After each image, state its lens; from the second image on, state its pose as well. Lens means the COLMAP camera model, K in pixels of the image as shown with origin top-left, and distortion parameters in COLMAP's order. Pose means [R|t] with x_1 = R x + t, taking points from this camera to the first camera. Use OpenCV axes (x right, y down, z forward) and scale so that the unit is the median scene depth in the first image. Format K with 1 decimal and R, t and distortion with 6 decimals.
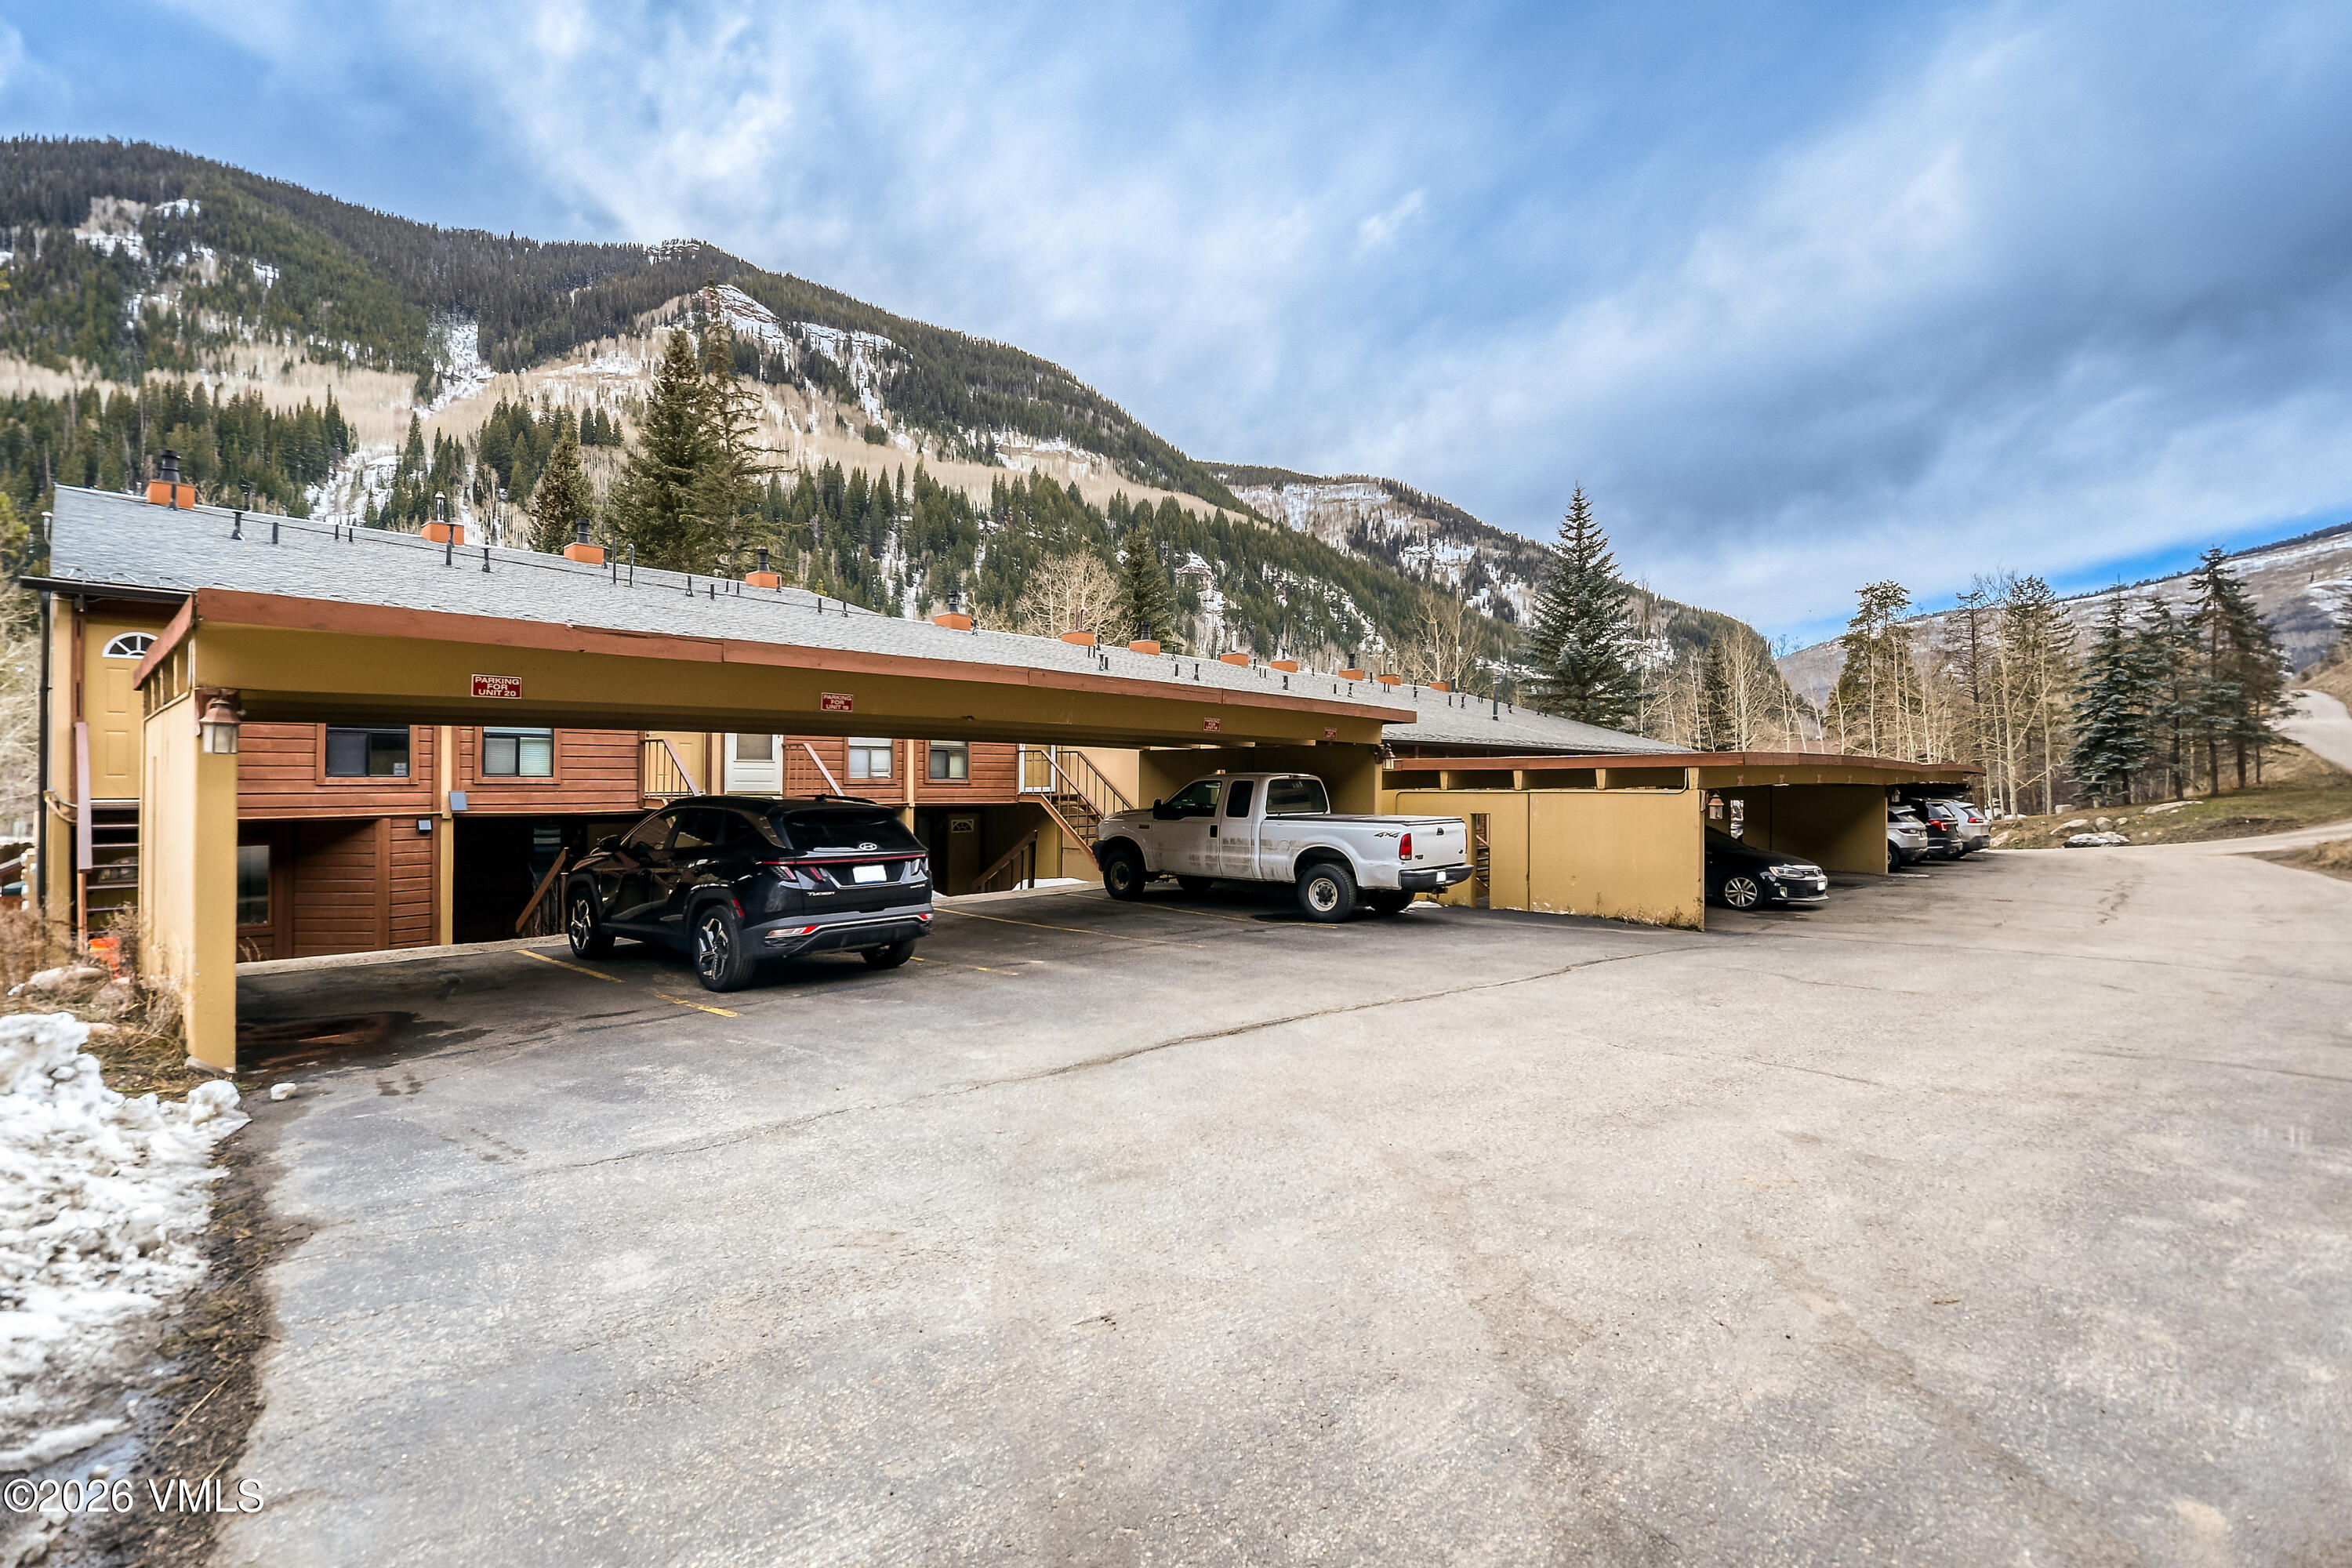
lens RADIAL K [[1058.6, 0, 1176.0], [0, 1058.6, 784.0], [0, 0, 1]] dist [-0.000297, -0.025841]
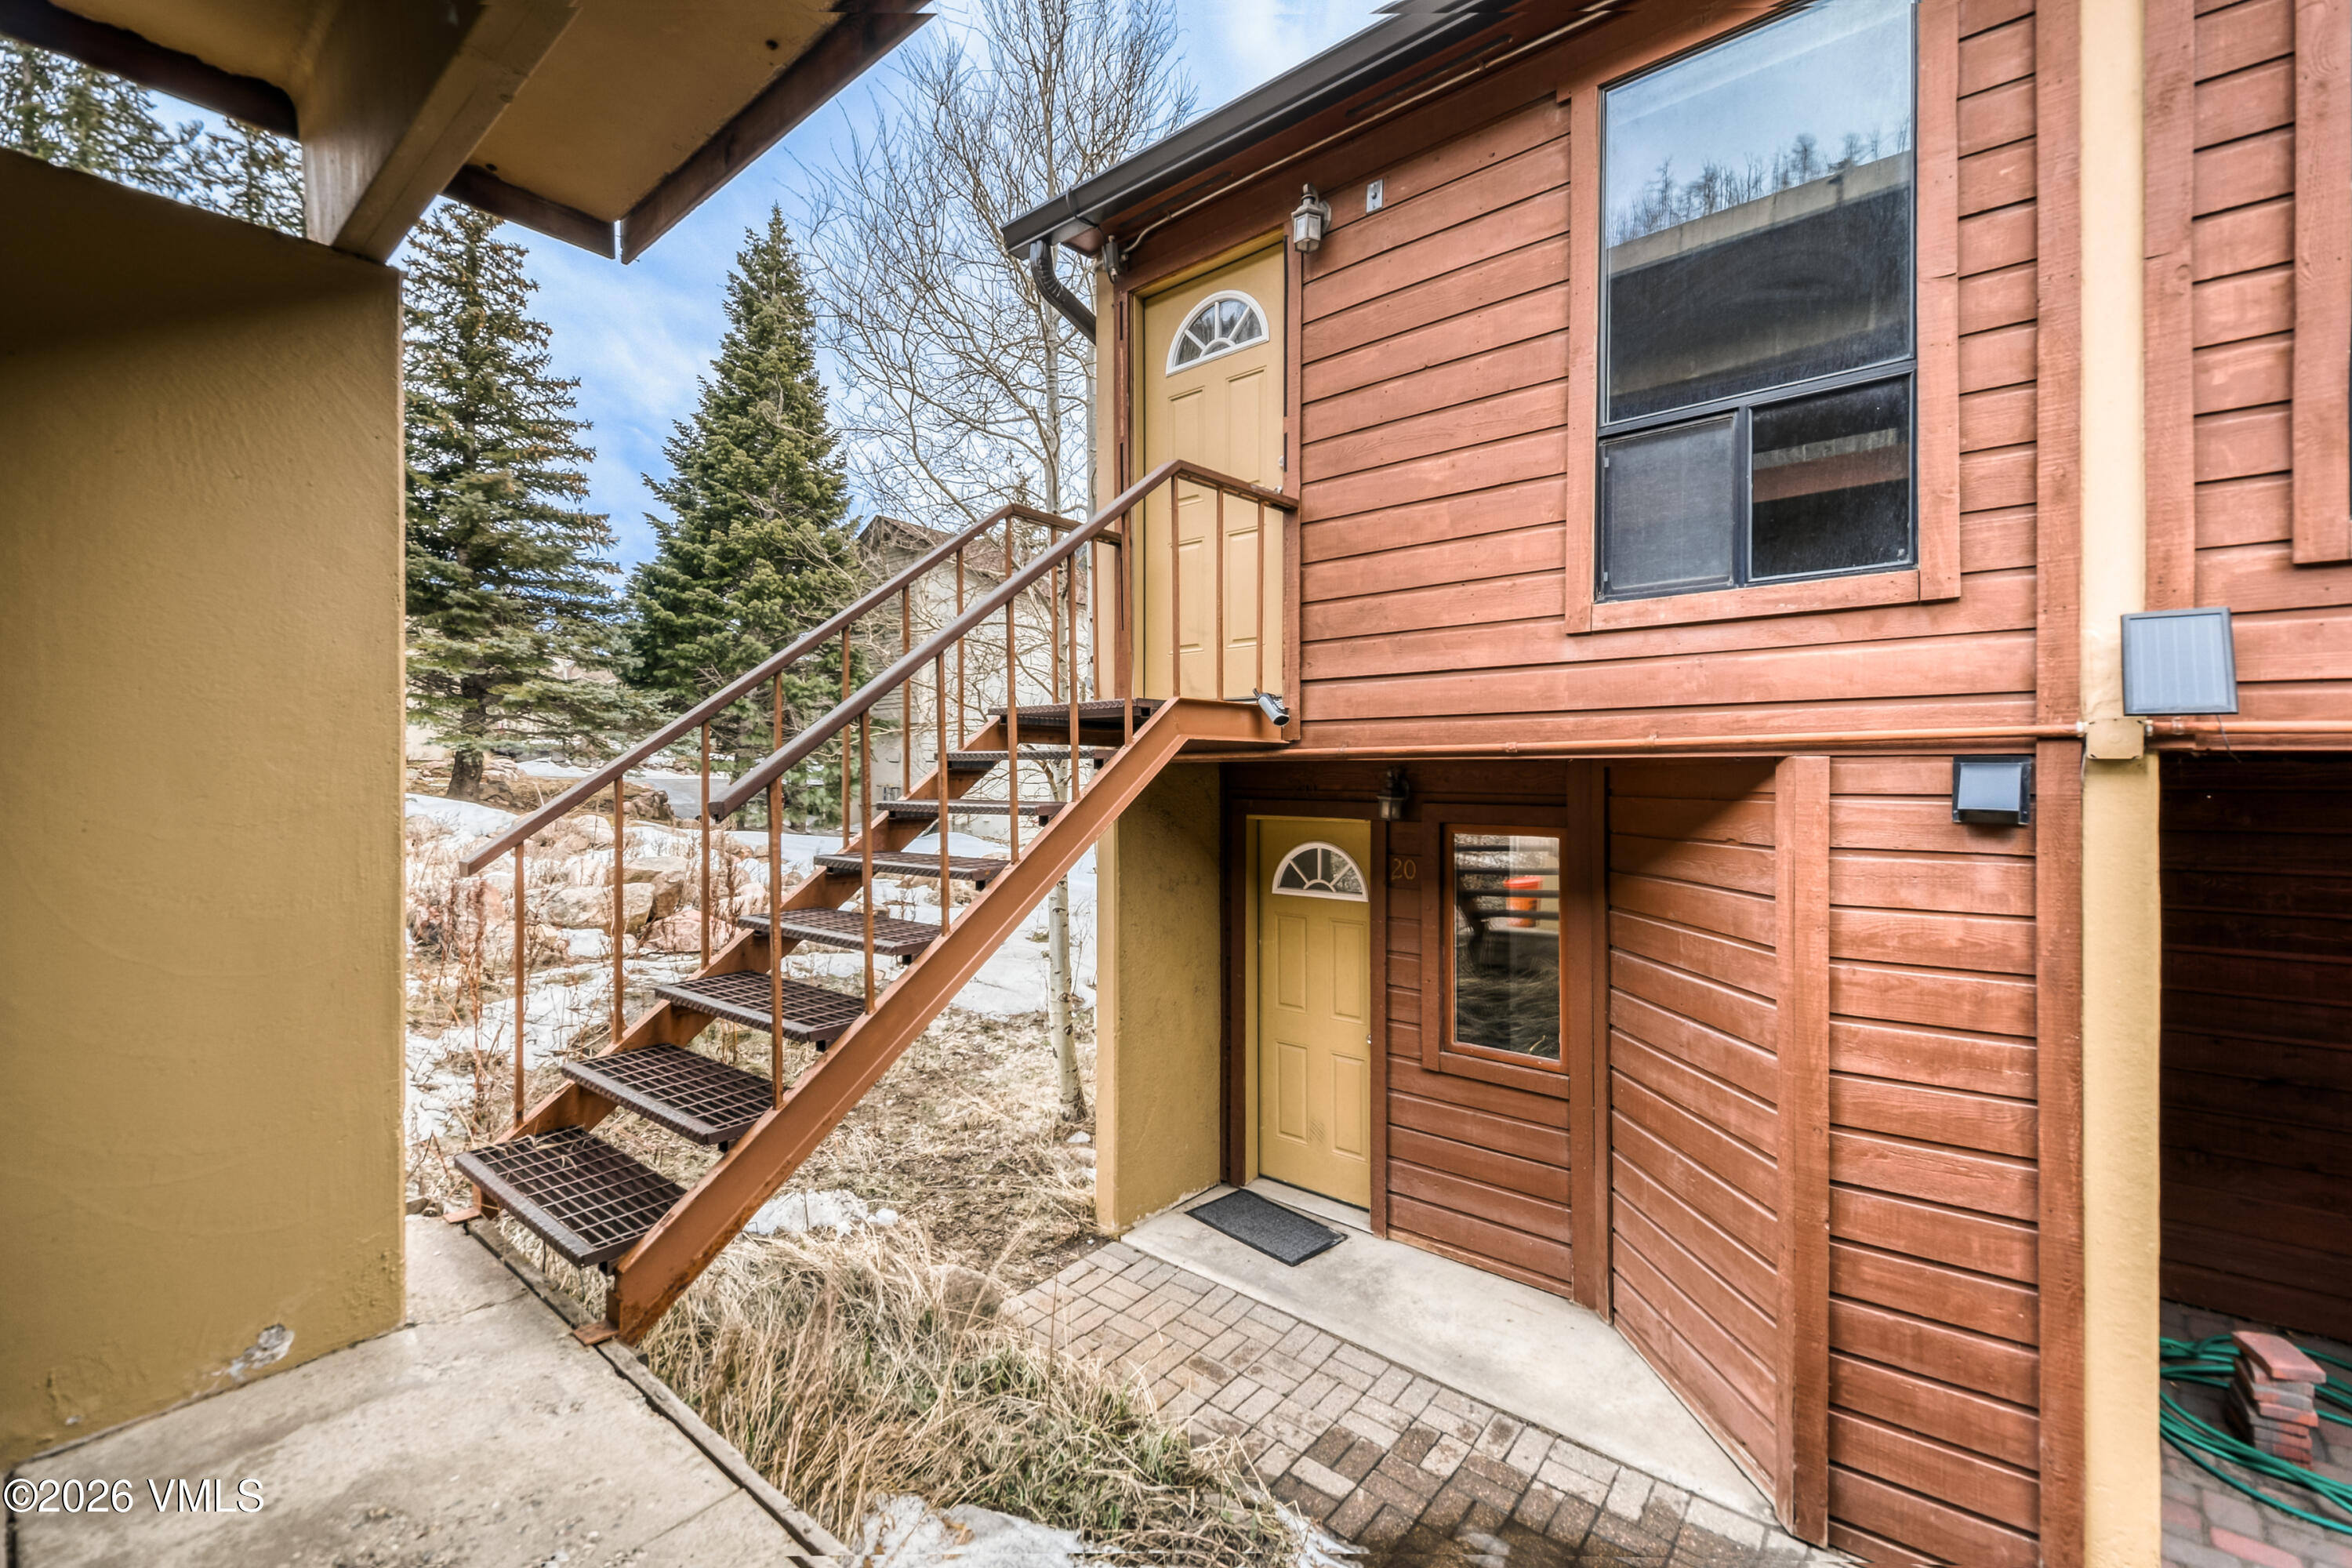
lens RADIAL K [[1029.9, 0, 1152.7], [0, 1029.9, 773.7], [0, 0, 1]] dist [0.002002, -0.005180]
pose [[0.007203, -0.000975, -0.999974, -0.208802], [0.001683, 0.999998, -0.000963, 0.014790], [0.999973, -0.001676, 0.007204, 0.339687]]
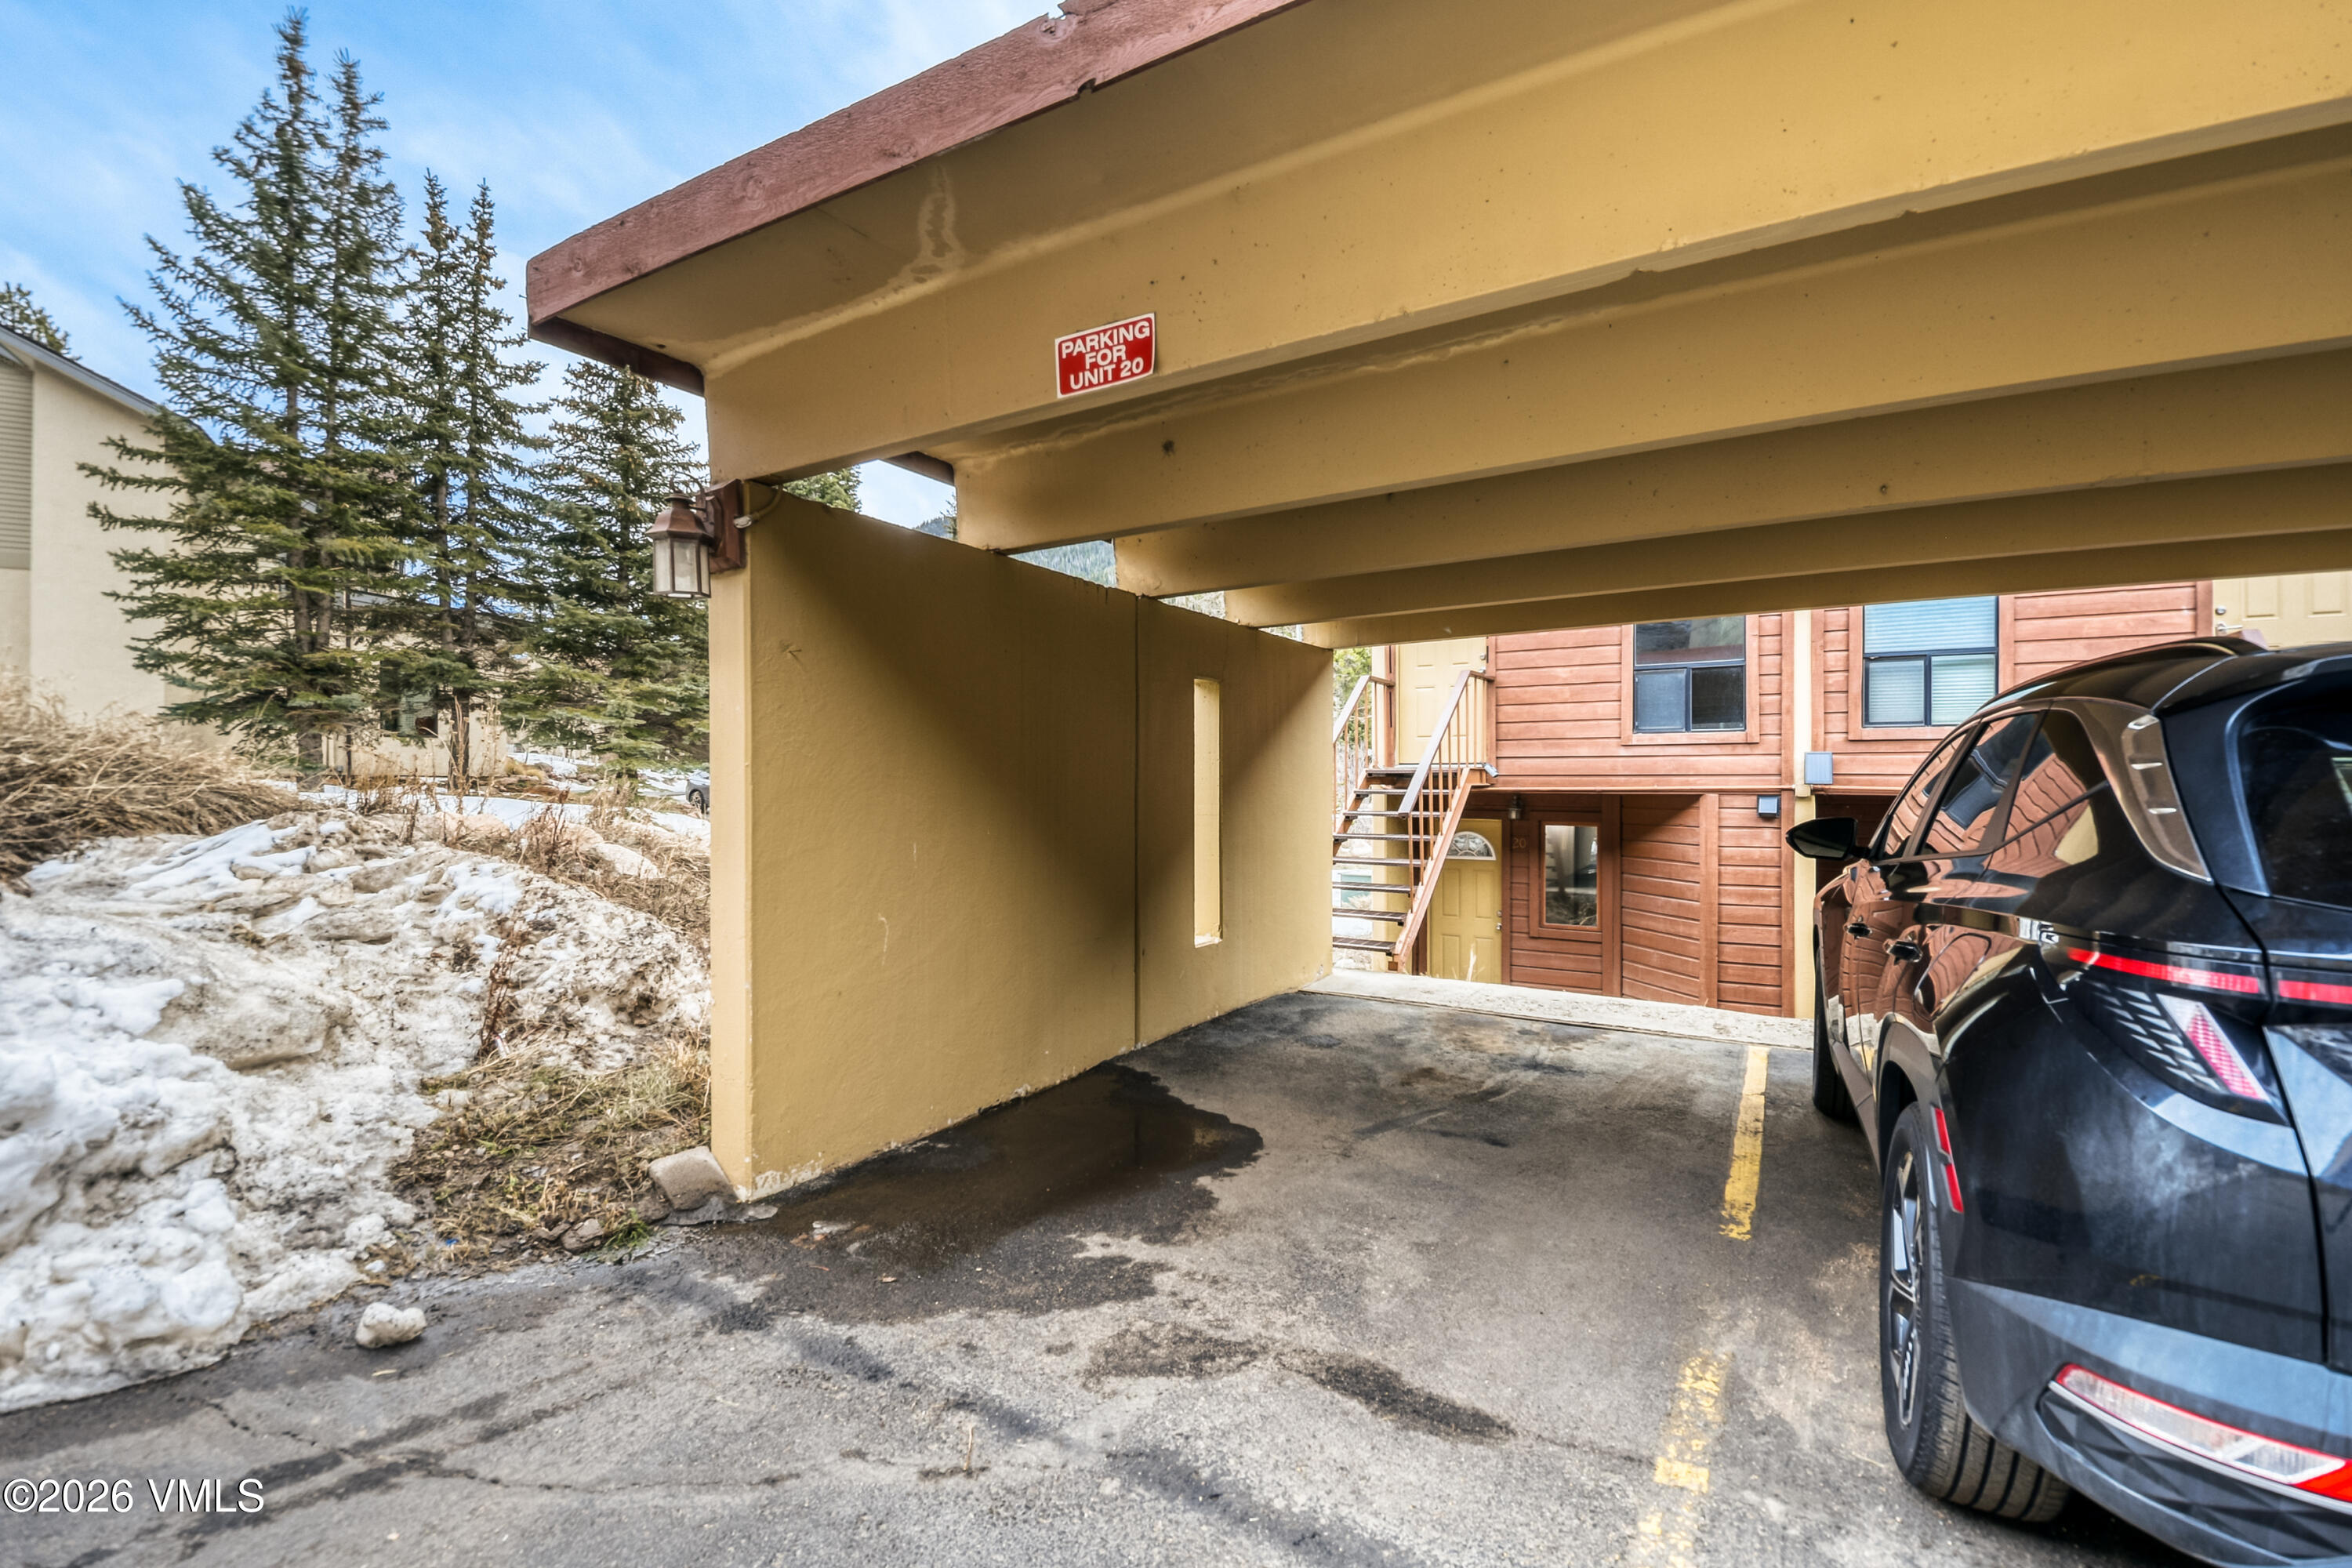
lens RADIAL K [[1058.6, 0, 1176.0], [0, 1058.6, 784.0], [0, 0, 1]] dist [-0.000297, -0.025841]
pose [[0.197849, -0.003126, -0.980228, -0.064200], [-0.003131, 0.999988, -0.003821, 0.012067], [0.980228, 0.003825, 0.197837, 0.212521]]
